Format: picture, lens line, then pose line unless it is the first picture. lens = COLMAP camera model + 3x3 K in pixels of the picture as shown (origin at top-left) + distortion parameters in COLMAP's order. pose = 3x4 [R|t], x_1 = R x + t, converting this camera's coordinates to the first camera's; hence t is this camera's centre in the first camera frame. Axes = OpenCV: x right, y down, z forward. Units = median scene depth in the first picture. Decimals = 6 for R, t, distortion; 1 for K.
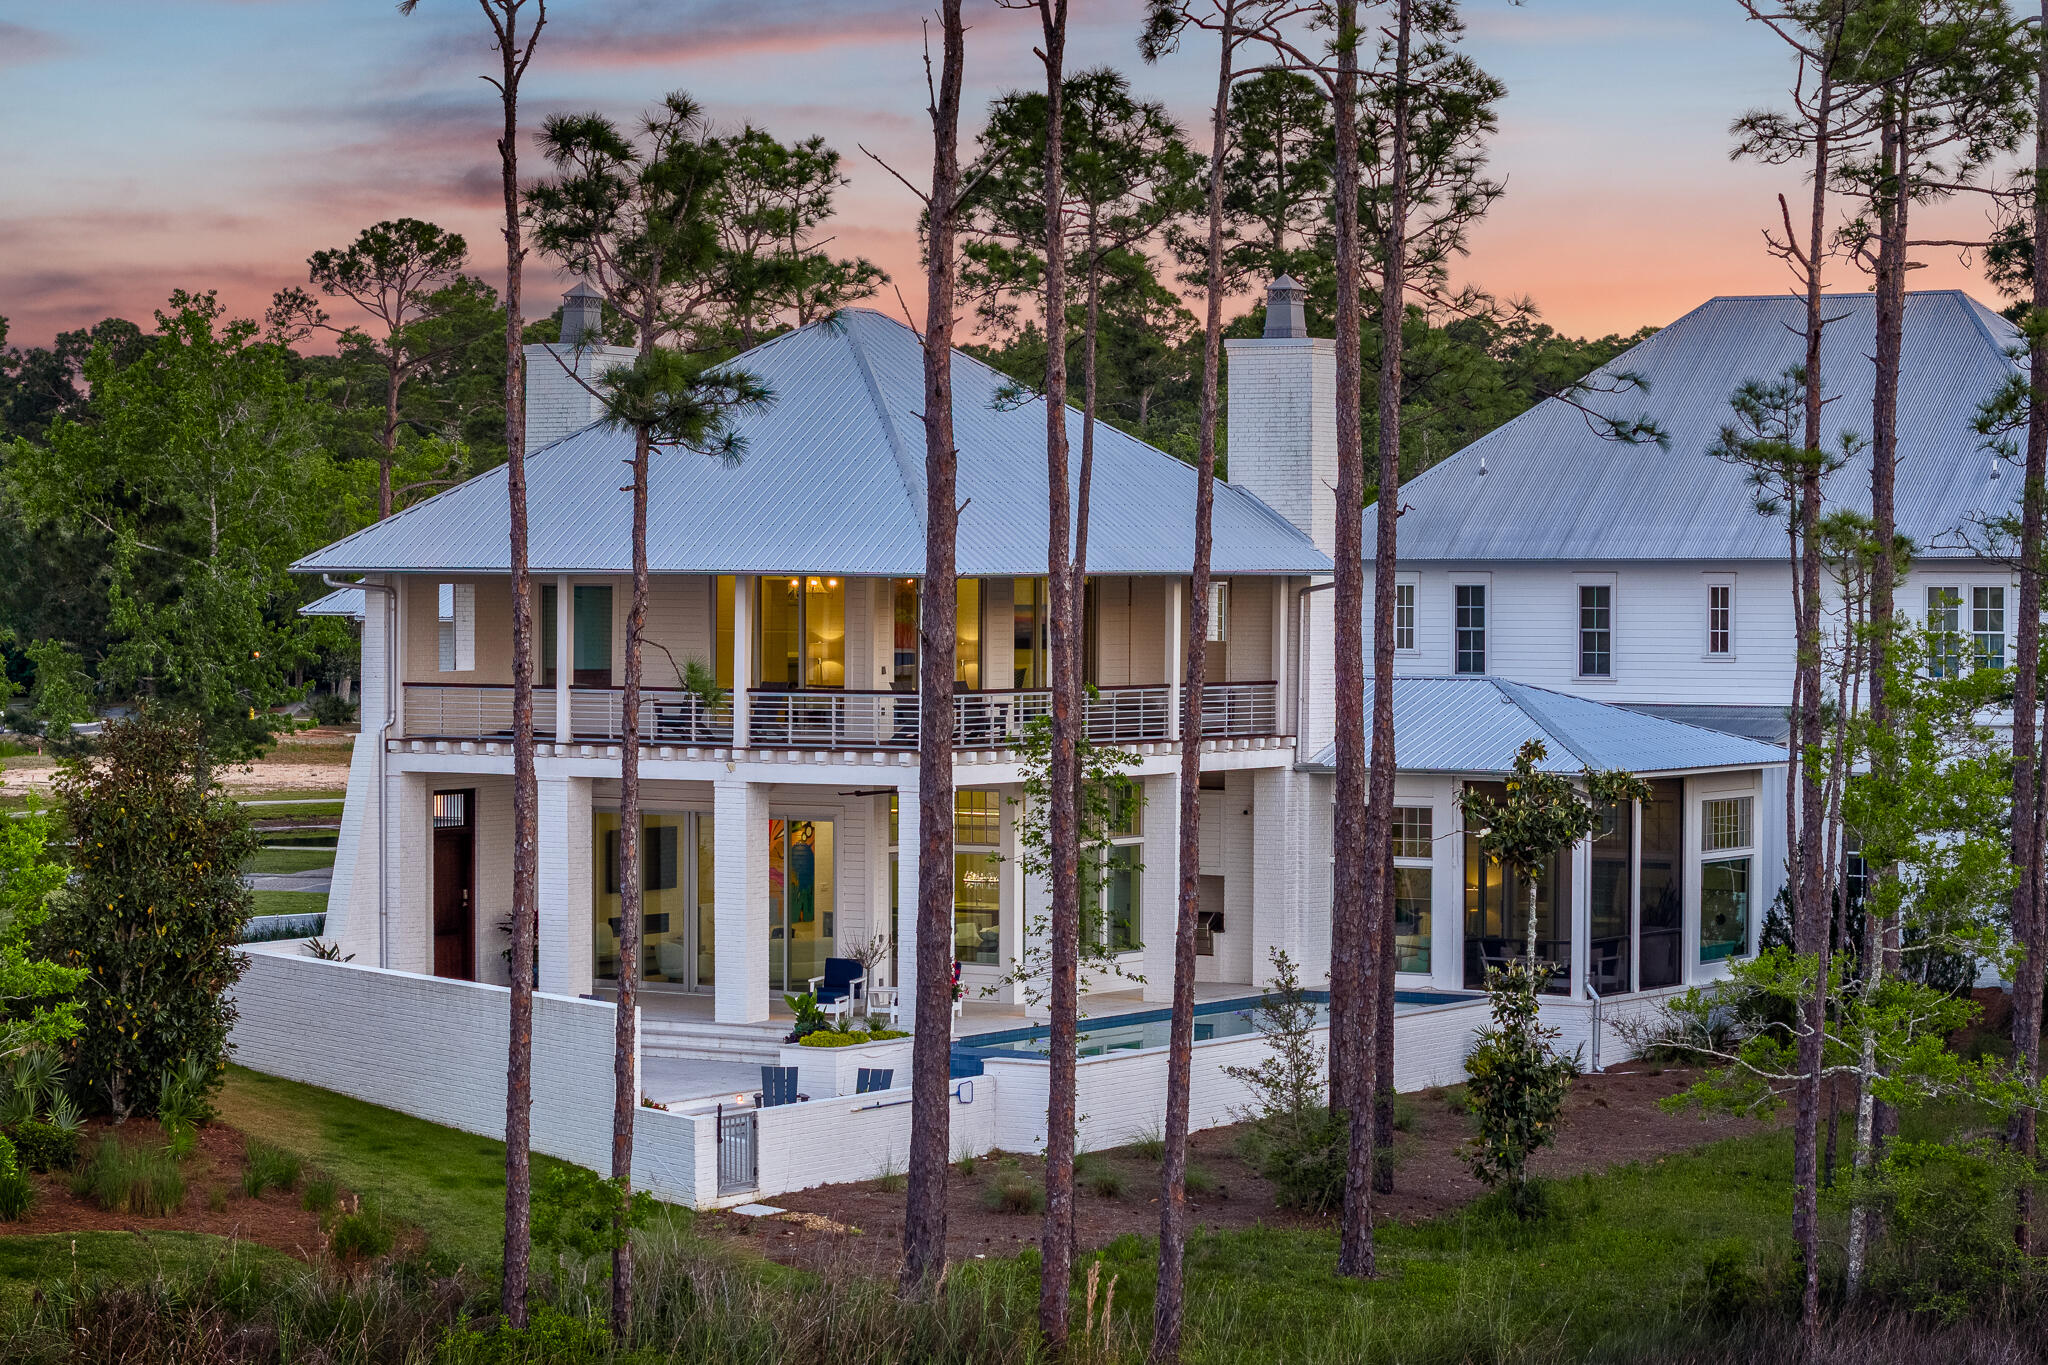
lens RADIAL K [[4465.2, 0, 1024.0], [0, 4465.2, 682.5], [0, 0, 1]] dist [-0.266840, 0.760384]
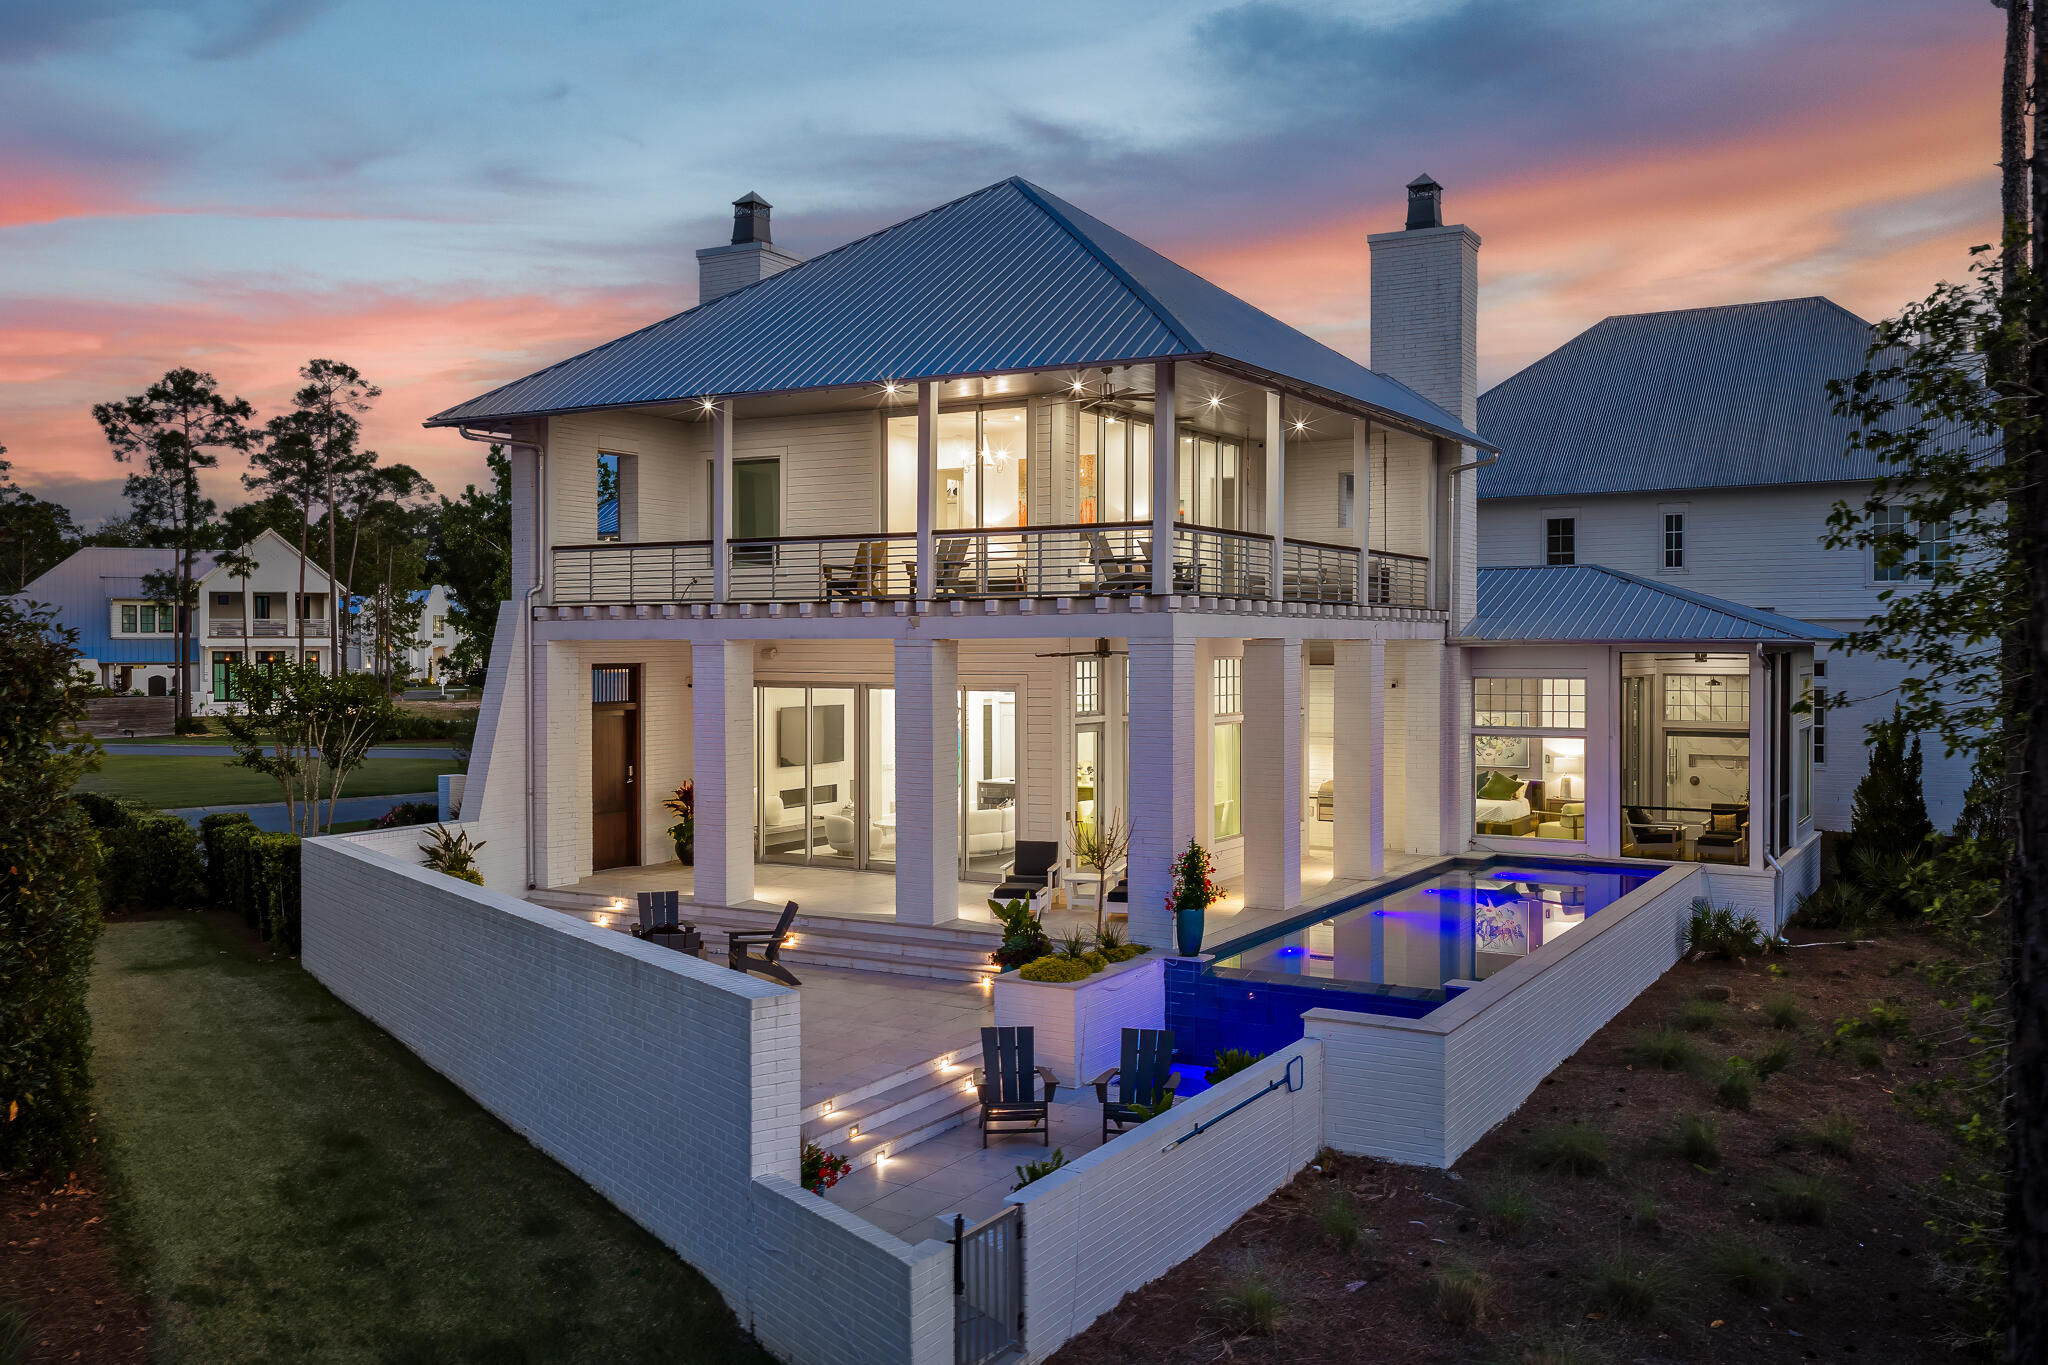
lens RADIAL K [[1654.6, 0, 1029.3], [0, 1654.6, 658.3], [0, 0, 1]] dist [0.001661, 0.002173]
pose [[0.999137, -0.004392, 0.041293, -0.056887], [0.004827, 0.999934, -0.010436, 0.029210], [-0.041244, 0.010627, 0.999093, 0.683818]]
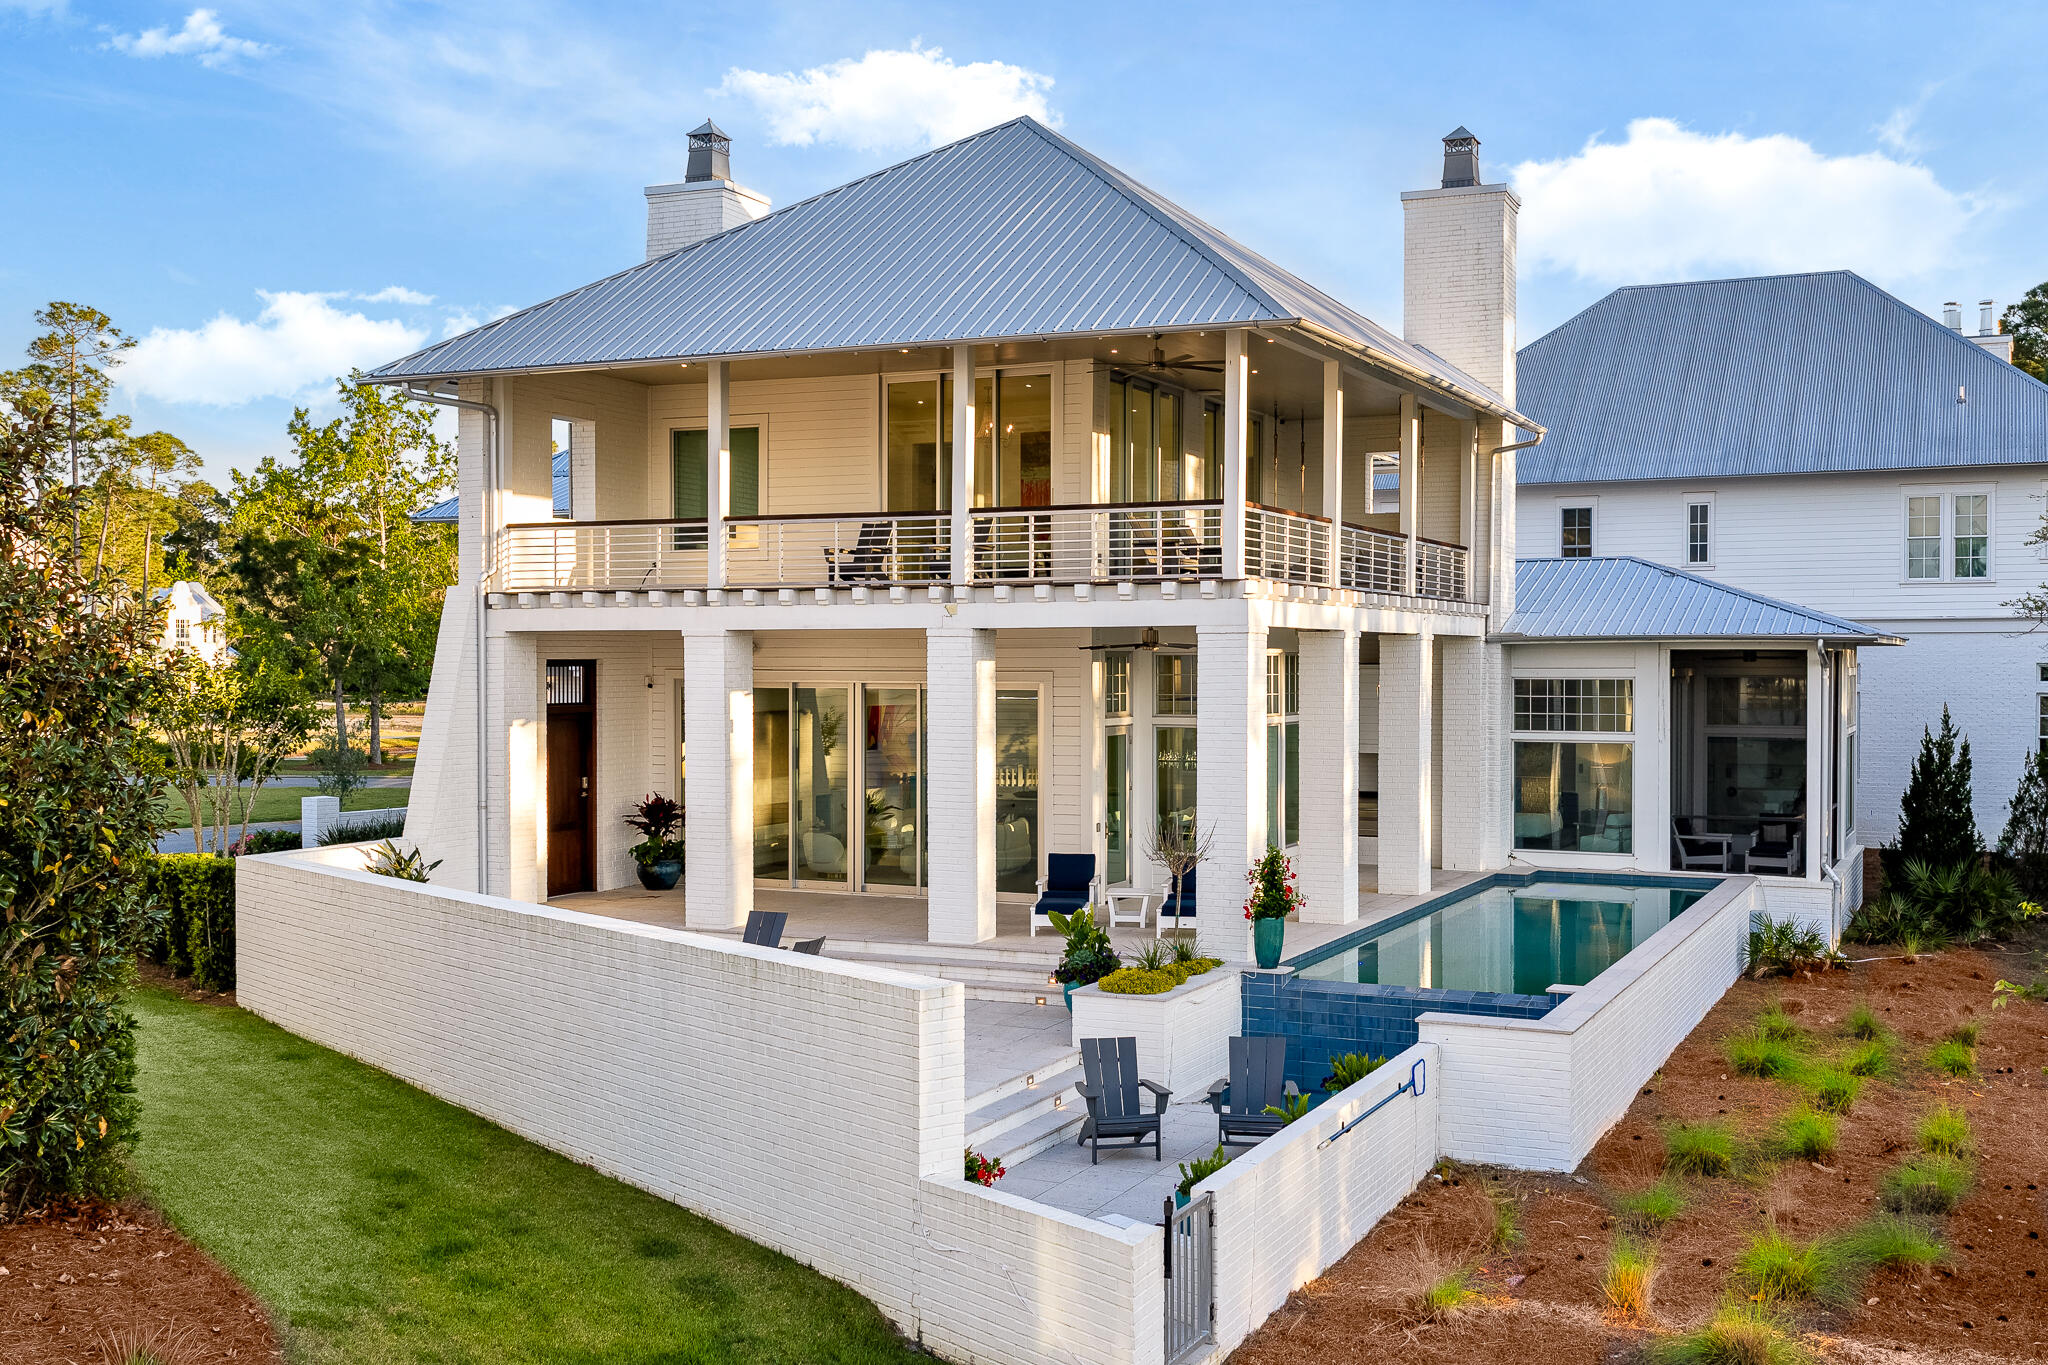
lens RADIAL K [[1948.2, 0, 1111.1], [0, 1948.2, 687.7], [0, 0, 1]] dist [0.006451, -0.010392]
pose [[0.988401, -0.005008, 0.151787, -0.089247], [0.005483, 0.999981, -0.002710, 0.033438], [-0.151771, 0.003510, 0.988409, 0.663776]]
